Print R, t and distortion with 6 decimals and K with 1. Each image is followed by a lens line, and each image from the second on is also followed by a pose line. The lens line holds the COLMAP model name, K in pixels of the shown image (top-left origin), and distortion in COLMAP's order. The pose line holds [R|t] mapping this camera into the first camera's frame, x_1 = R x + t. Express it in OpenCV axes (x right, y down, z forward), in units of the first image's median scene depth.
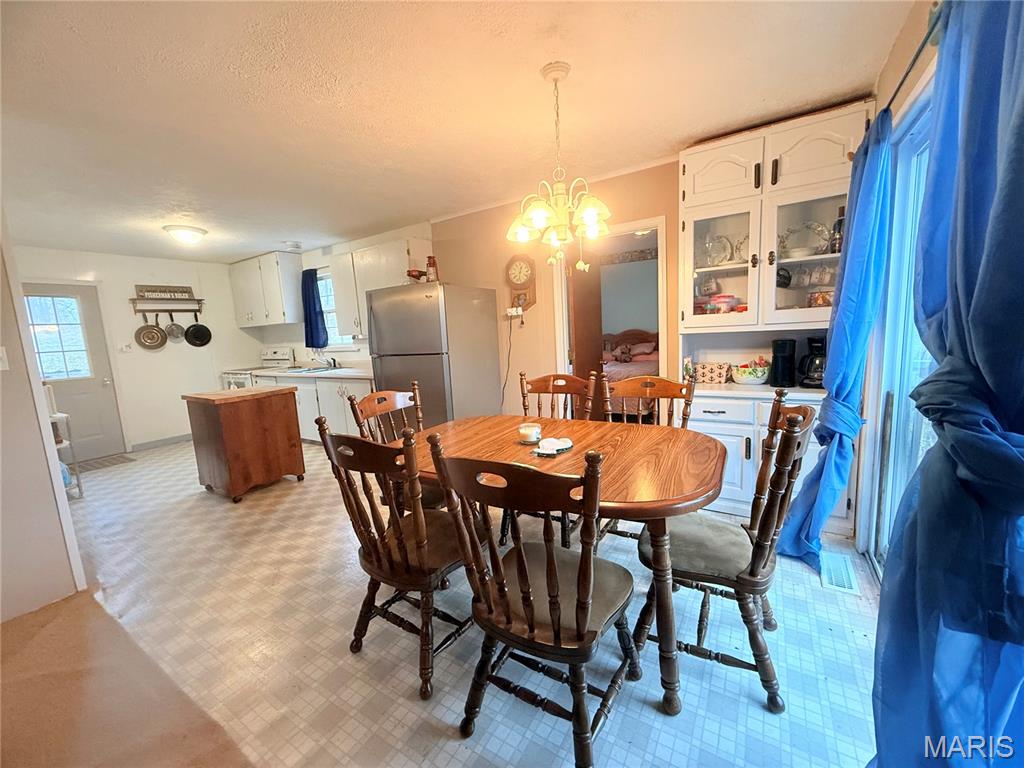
lens RADIAL K [[404.7, 0, 512.0], [0, 404.7, 384.0], [0, 0, 1]] dist [0.000179, -0.000495]
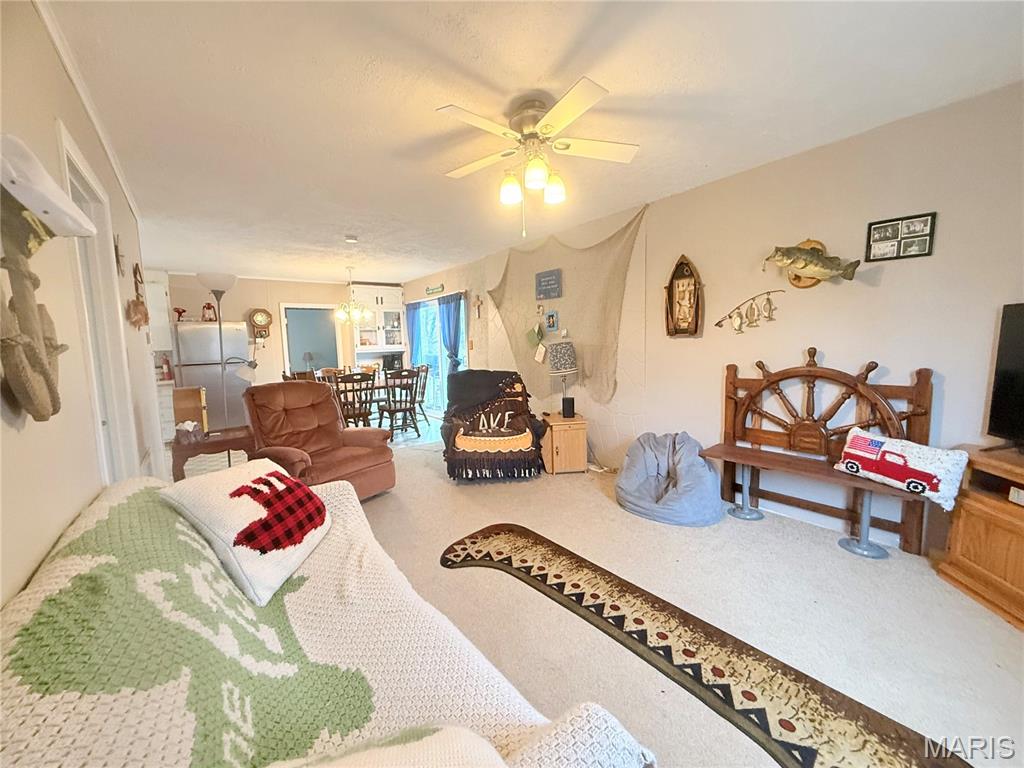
lens RADIAL K [[404.7, 0, 512.0], [0, 404.7, 384.0], [0, 0, 1]] dist [0.000179, -0.000495]
pose [[0.346549, -0.050153, 0.936690, -1.631650], [0.135366, 0.990791, 0.002968, 0.194681], [-0.928213, 0.125767, 0.350147, -0.781043]]
